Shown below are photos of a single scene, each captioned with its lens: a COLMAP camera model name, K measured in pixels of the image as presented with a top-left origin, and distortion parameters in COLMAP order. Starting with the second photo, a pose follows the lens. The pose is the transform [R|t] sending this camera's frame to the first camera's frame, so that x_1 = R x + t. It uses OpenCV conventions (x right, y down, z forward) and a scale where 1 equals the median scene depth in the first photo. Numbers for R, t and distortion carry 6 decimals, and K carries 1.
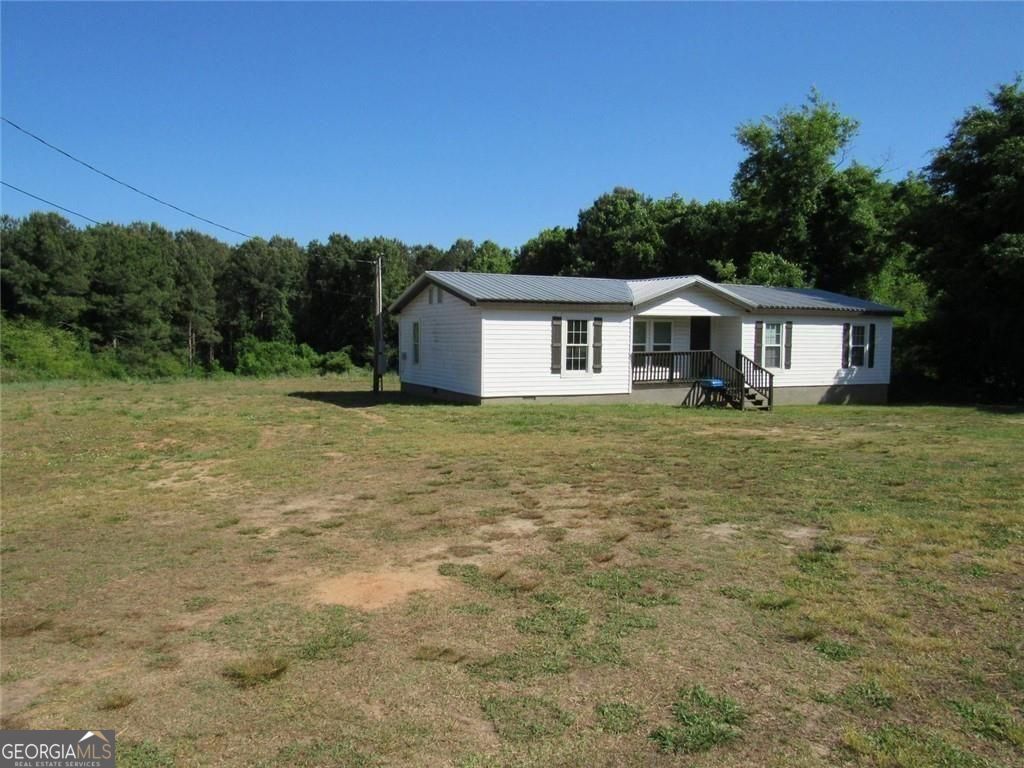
lens RADIAL K [[729.4, 0, 494.0], [0, 729.4, 388.8], [0, 0, 1]] dist [-0.028352, 0.004878]
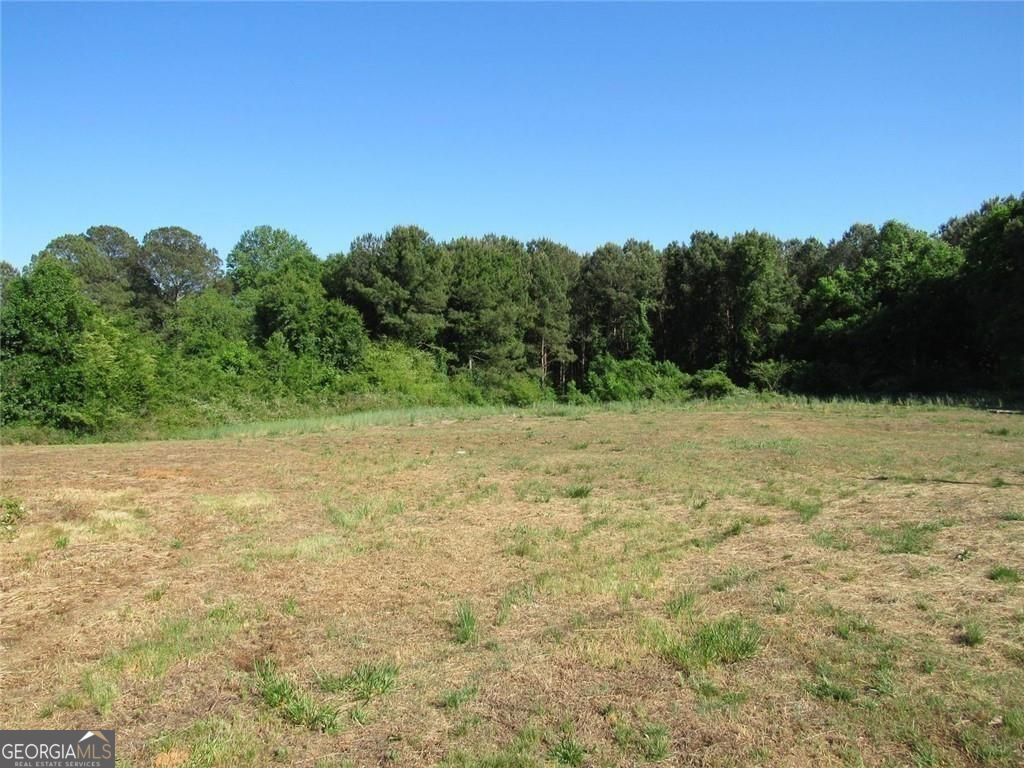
lens RADIAL K [[729.4, 0, 494.0], [0, 729.4, 388.8], [0, 0, 1]] dist [-0.028352, 0.004878]
pose [[0.912127, -0.005328, -0.409874, -0.114205], [-0.005051, 0.999694, -0.024235, -0.008815], [0.409877, 0.024176, 0.911820, 0.163487]]
